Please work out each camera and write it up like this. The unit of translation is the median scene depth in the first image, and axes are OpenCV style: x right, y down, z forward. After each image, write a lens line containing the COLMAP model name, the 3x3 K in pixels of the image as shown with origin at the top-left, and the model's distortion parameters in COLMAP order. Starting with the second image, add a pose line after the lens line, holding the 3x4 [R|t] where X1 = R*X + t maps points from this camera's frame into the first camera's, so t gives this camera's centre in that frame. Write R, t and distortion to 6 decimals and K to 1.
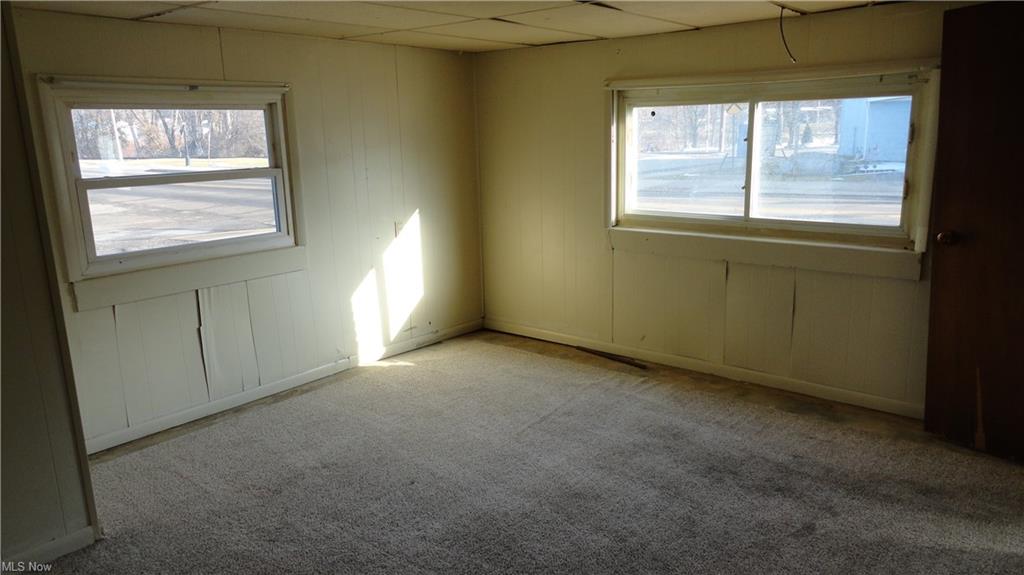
lens RADIAL K [[705.2, 0, 512.0], [0, 705.2, 287.5], [0, 0, 1]] dist [0.003035, 0.001136]
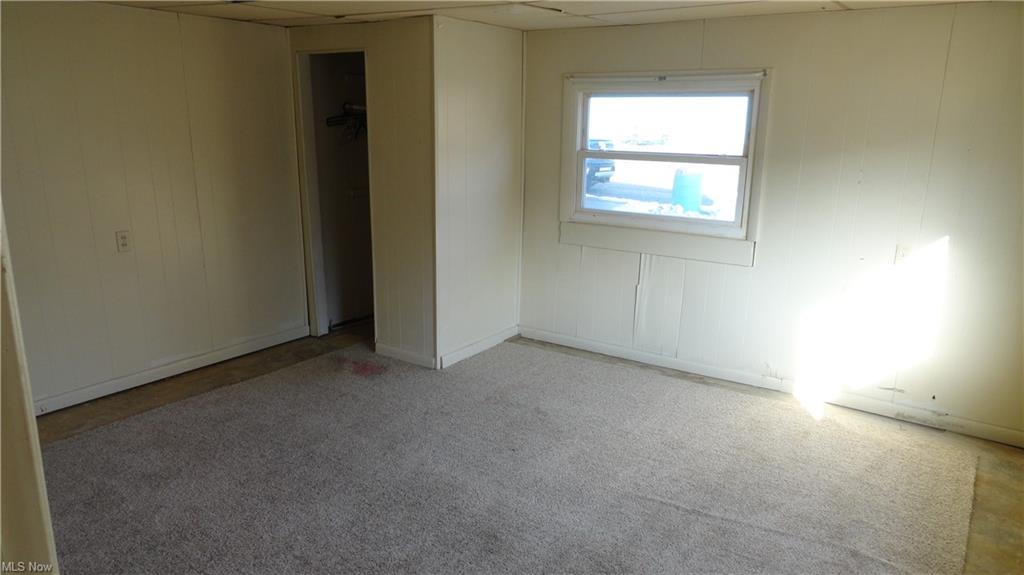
lens RADIAL K [[705.2, 0, 512.0], [0, 705.2, 287.5], [0, 0, 1]] dist [0.003035, 0.001136]
pose [[0.107167, 0.267518, -0.957575, 0.615773], [-0.226027, 0.944458, 0.238558, -0.161159], [0.968208, 0.190872, 0.161681, 0.574673]]
